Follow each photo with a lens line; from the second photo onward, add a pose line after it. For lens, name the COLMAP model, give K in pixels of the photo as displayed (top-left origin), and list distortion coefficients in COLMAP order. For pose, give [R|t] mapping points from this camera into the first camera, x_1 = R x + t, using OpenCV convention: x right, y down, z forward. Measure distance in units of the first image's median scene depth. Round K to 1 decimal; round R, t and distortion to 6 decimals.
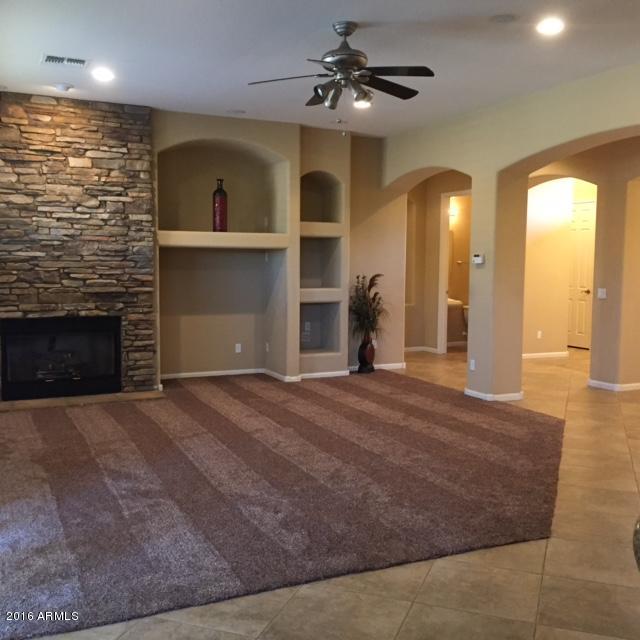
lens RADIAL K [[729.2, 0, 320.0], [0, 729.2, 320.0], [0, 0, 1]] dist [0.078374, -0.098094]
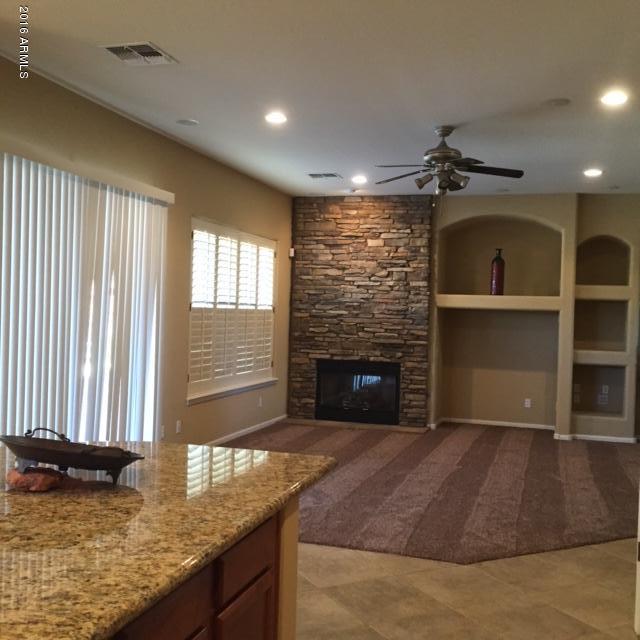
lens RADIAL K [[729.2, 0, 320.0], [0, 729.2, 320.0], [0, 0, 1]] dist [0.078374, -0.098094]
pose [[0.741696, 0.021412, -0.670394, 0.466304], [-0.078993, 0.995323, -0.055604, 0.001457], [0.666068, 0.094198, 0.739919, -0.008631]]
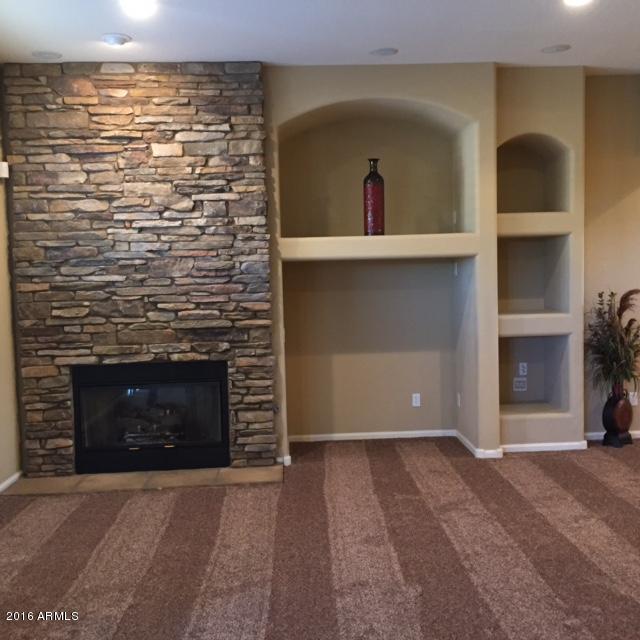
lens RADIAL K [[735.7, 0, 320.0], [0, 735.7, 320.0], [0, 0, 1]] dist [0.063416, -0.048181]
pose [[0.926622, -0.008191, -0.375906, 0.085109], [0.003329, 0.999902, -0.013582, -0.035806], [0.375980, 0.011334, 0.926558, 0.380942]]
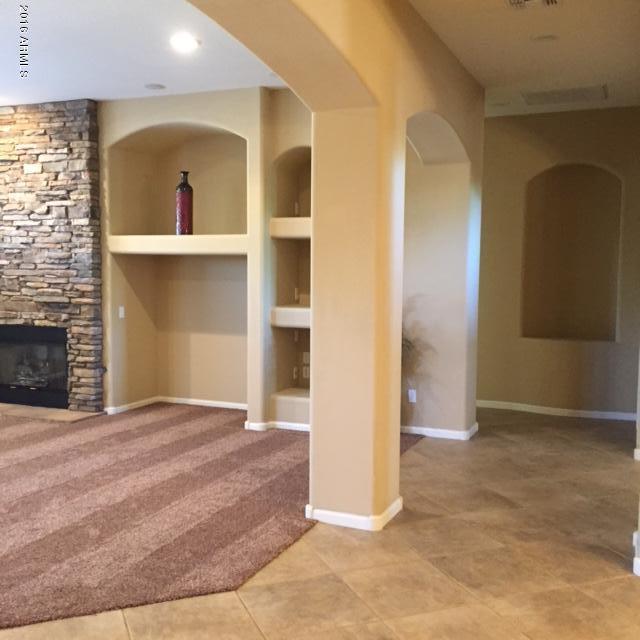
lens RADIAL K [[729.2, 0, 320.0], [0, 729.2, 320.0], [0, 0, 1]] dist [0.078374, -0.098094]
pose [[0.670945, 0.053204, -0.739596, 0.658875], [-0.064595, 0.997825, 0.013180, -0.050426], [0.738688, 0.038931, 0.672922, 0.625598]]
